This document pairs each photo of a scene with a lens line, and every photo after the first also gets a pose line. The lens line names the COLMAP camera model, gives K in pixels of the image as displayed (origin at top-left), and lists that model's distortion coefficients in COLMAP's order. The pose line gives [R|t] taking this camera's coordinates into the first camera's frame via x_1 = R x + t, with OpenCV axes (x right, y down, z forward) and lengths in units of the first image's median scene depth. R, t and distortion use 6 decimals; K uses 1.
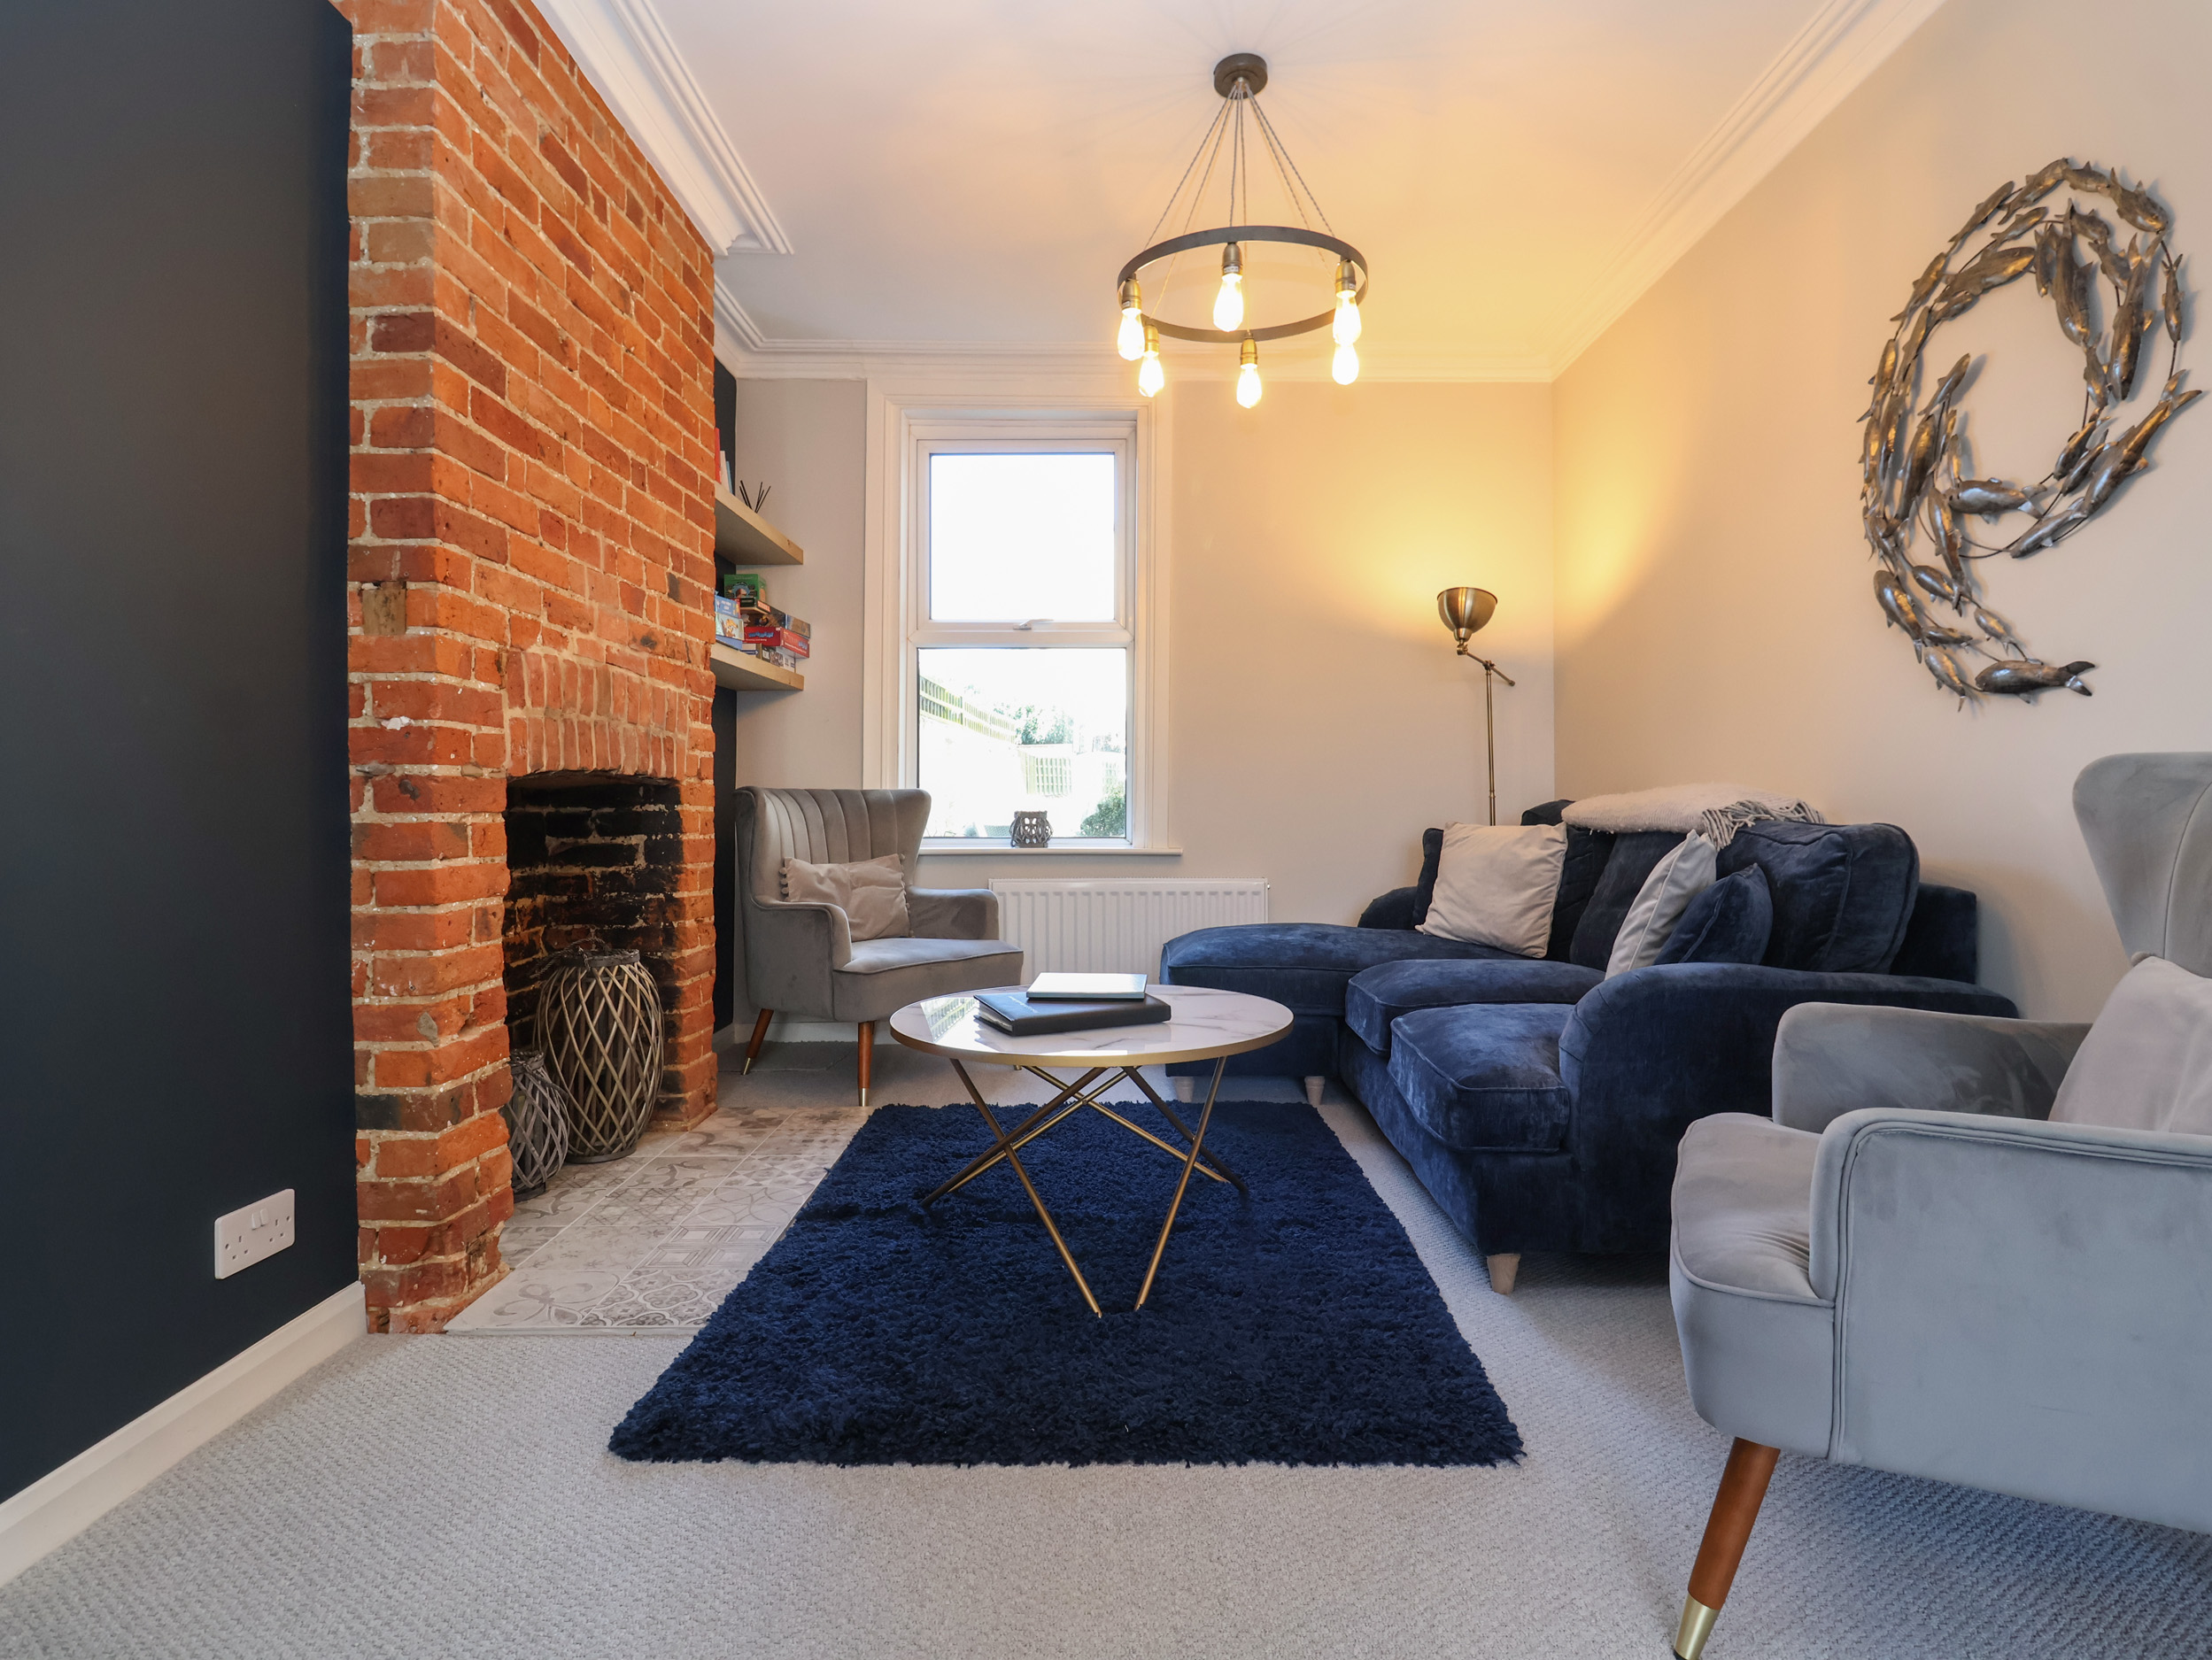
lens RADIAL K [[1157.9, 0, 1130.3], [0, 1157.9, 826.0], [0, 0, 1]] dist [-0.001023, -0.012271]
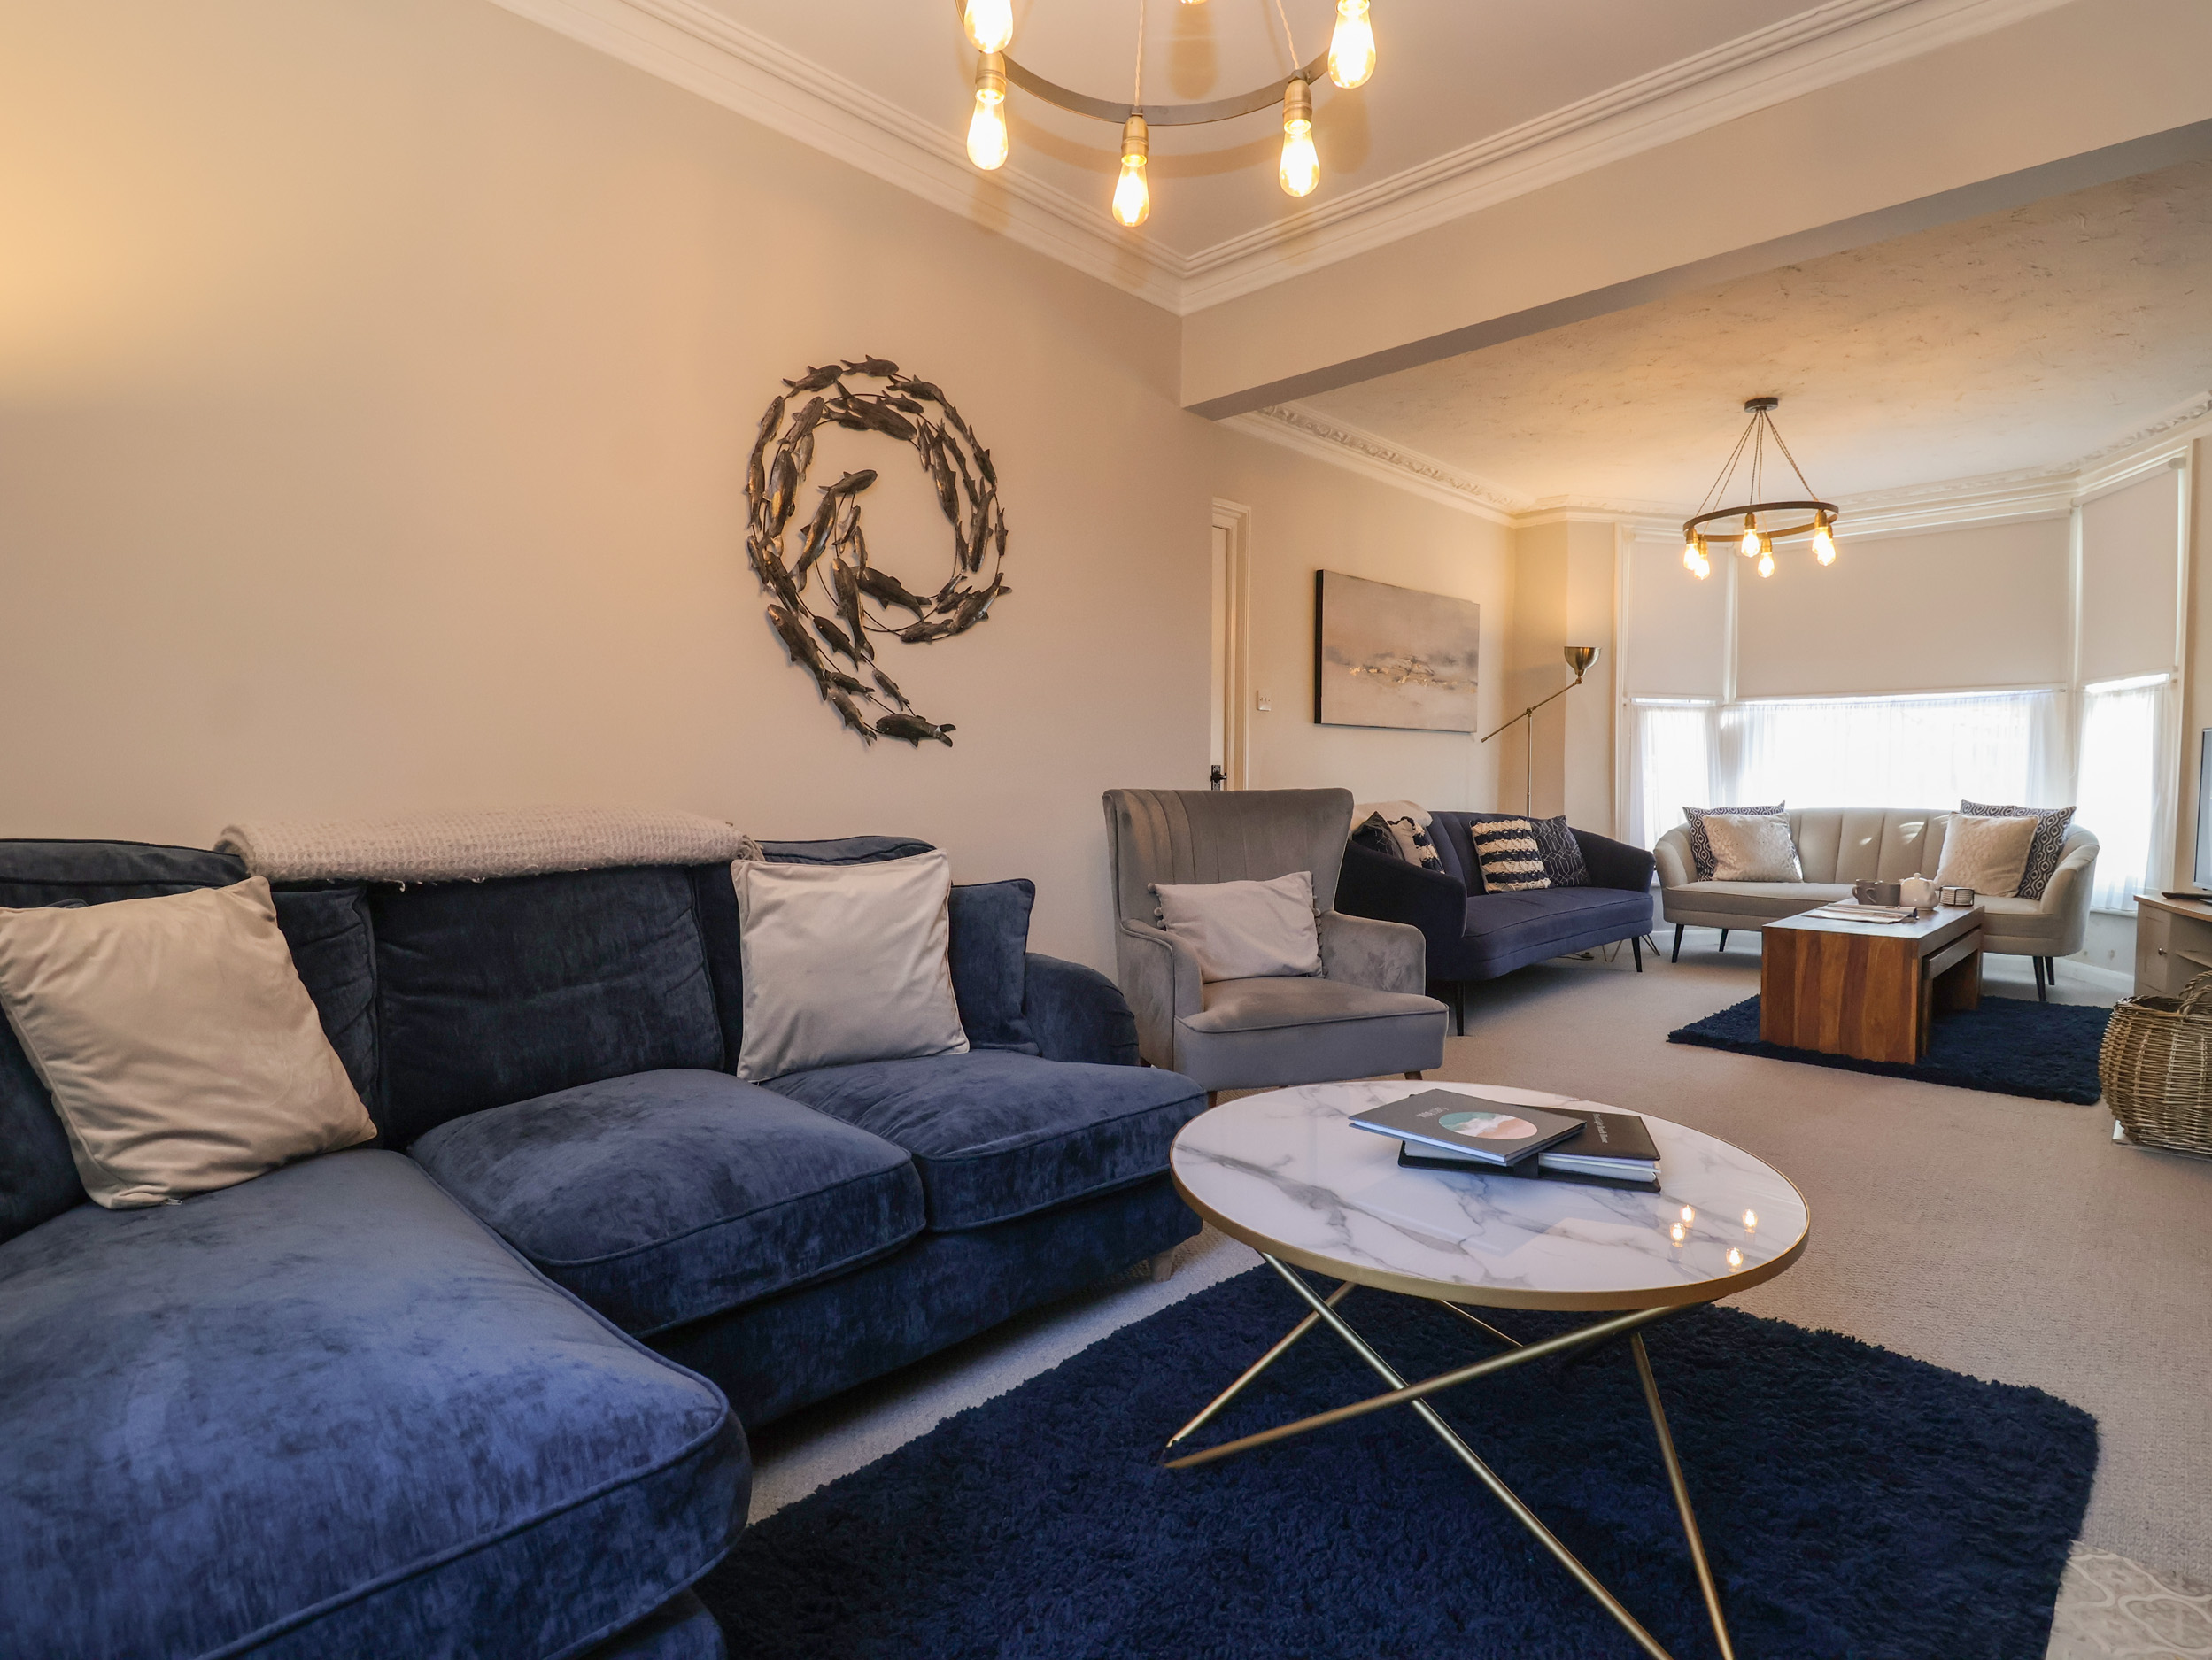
lens RADIAL K [[1157.9, 0, 1106.8], [0, 1157.9, 821.7], [0, 0, 1]] dist [-0.001023, -0.012271]
pose [[-0.721871, -0.019764, 0.691745, -0.322906], [0.017294, 0.998765, 0.046583, -0.062092], [-0.691812, 0.045590, -0.720637, 1.547701]]
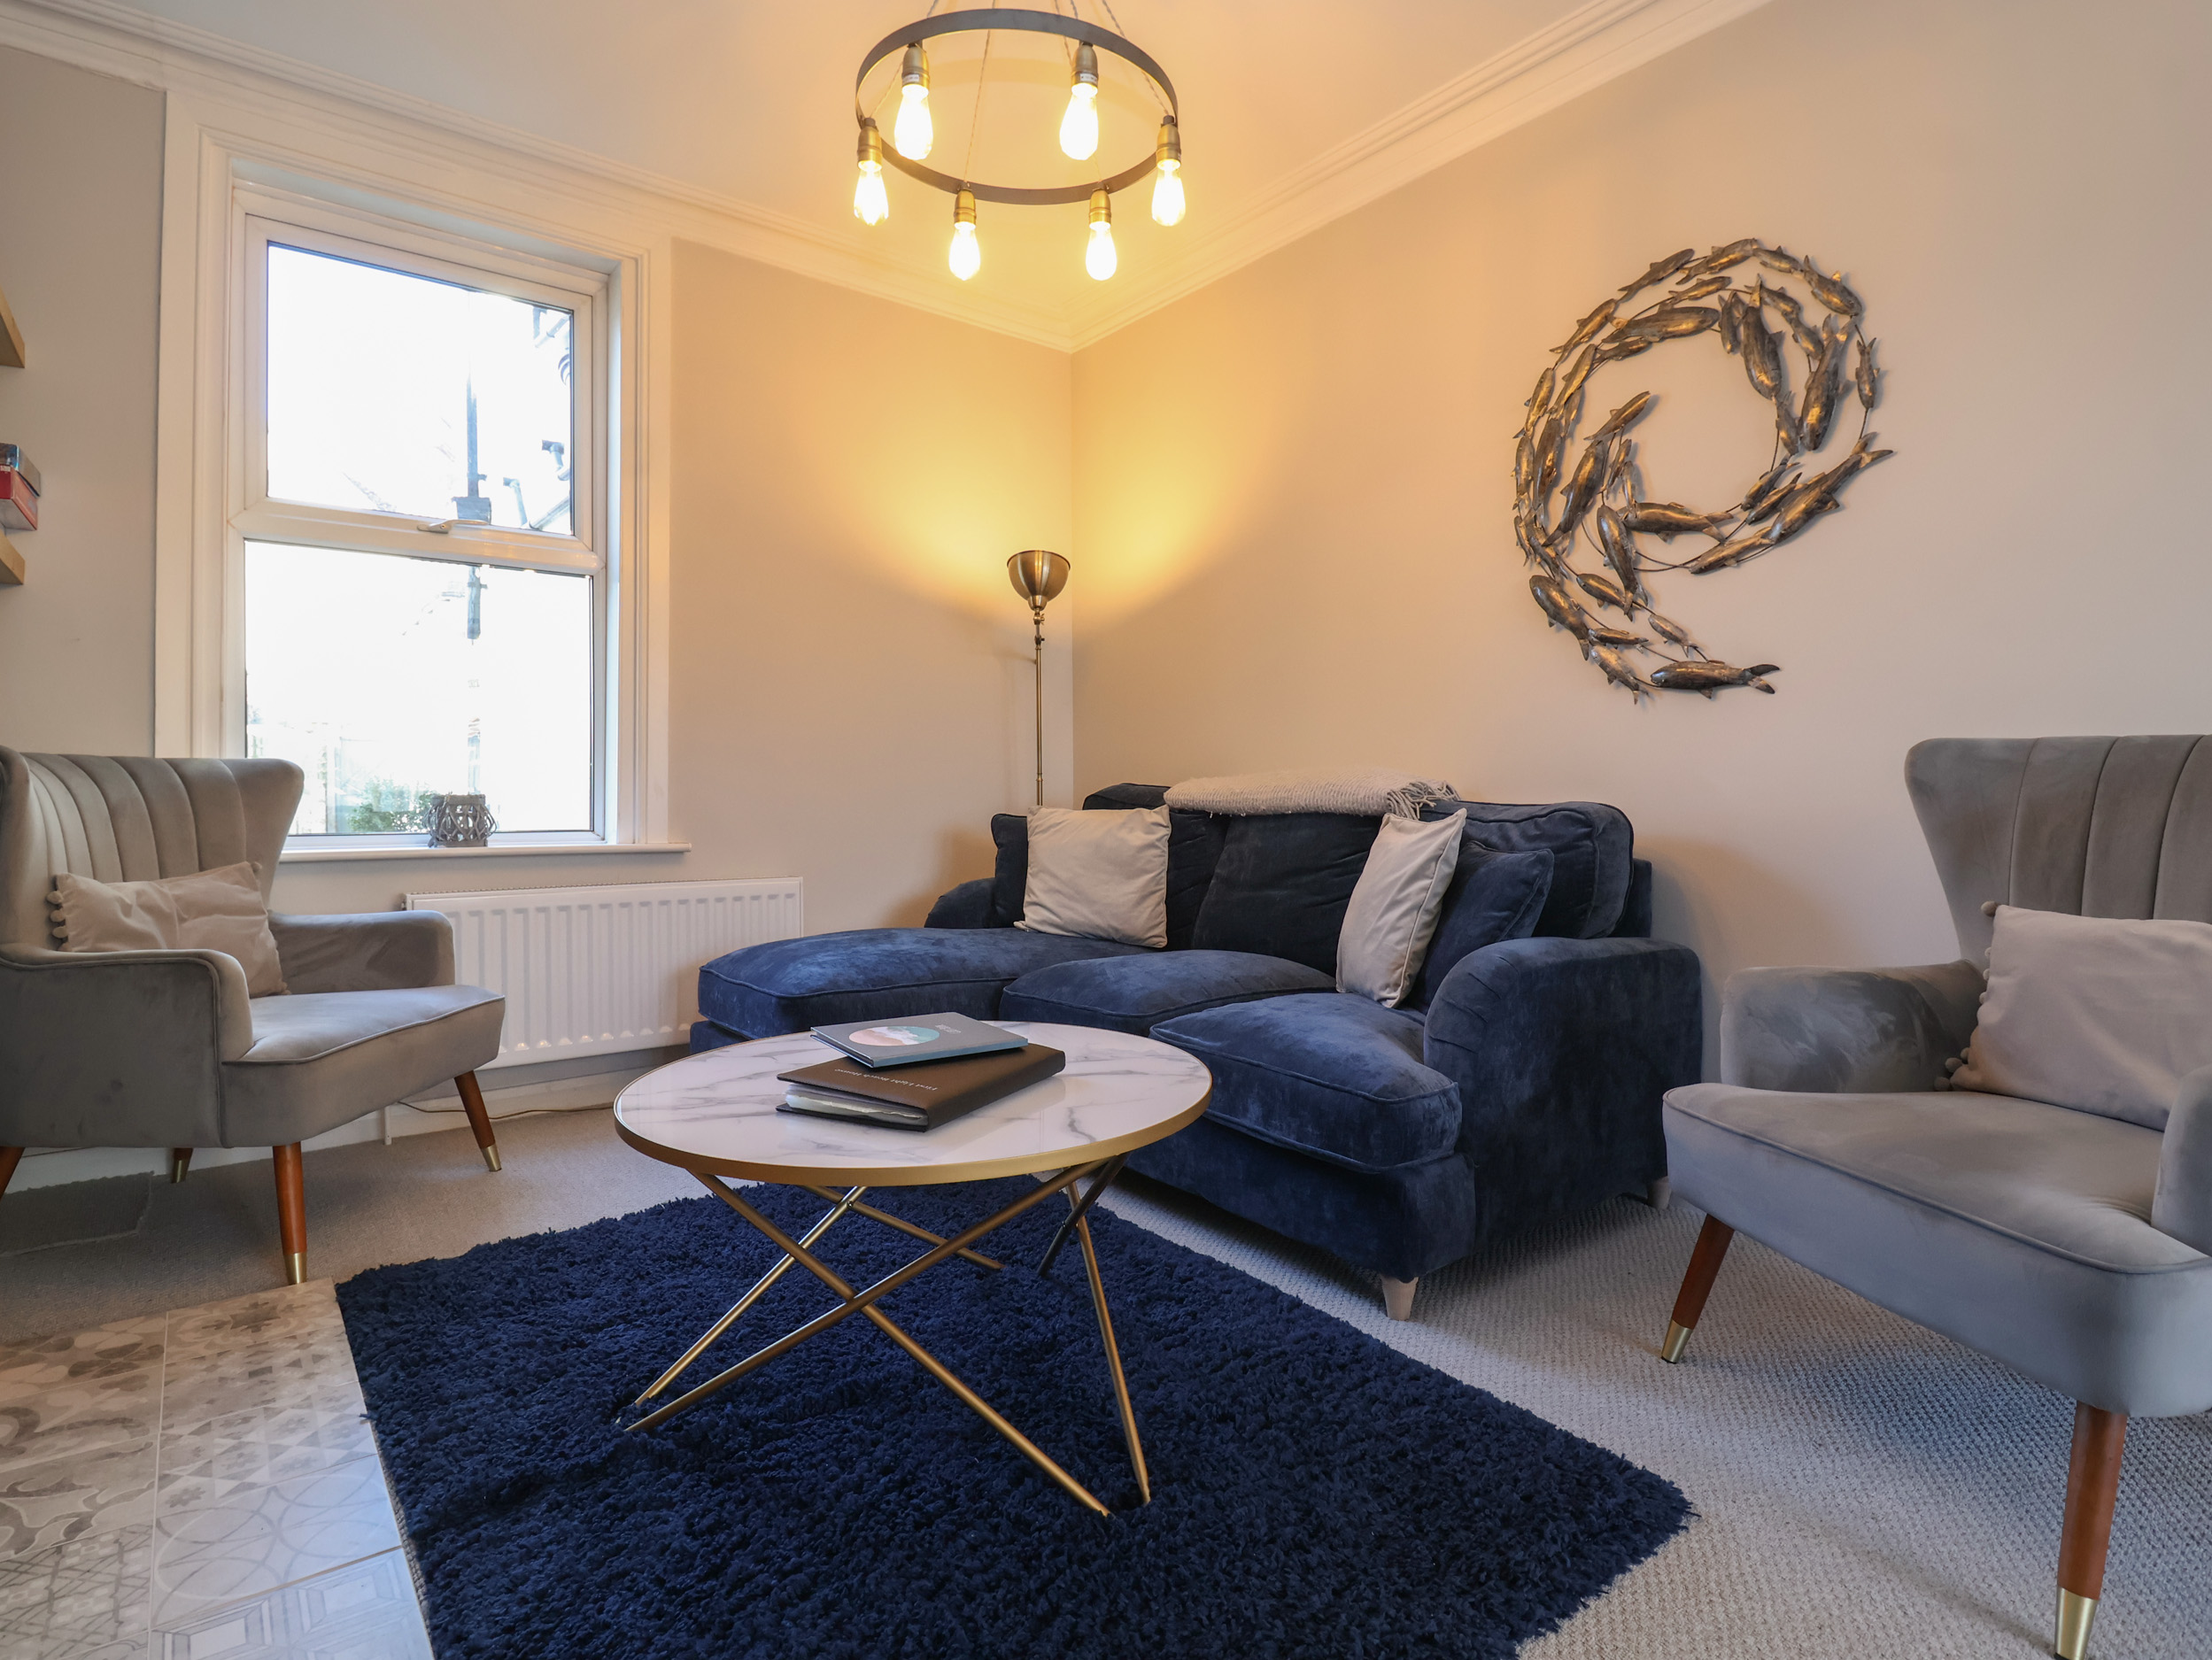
lens RADIAL K [[1157.9, 0, 1125.5], [0, 1157.9, 821.9], [0, 0, 1]] dist [-0.001023, -0.012271]
pose [[0.788733, -0.011663, 0.614625, -0.343986], [0.009715, 0.999932, 0.006507, 0.005257], [-0.614659, 0.000839, 0.788792, 0.358125]]
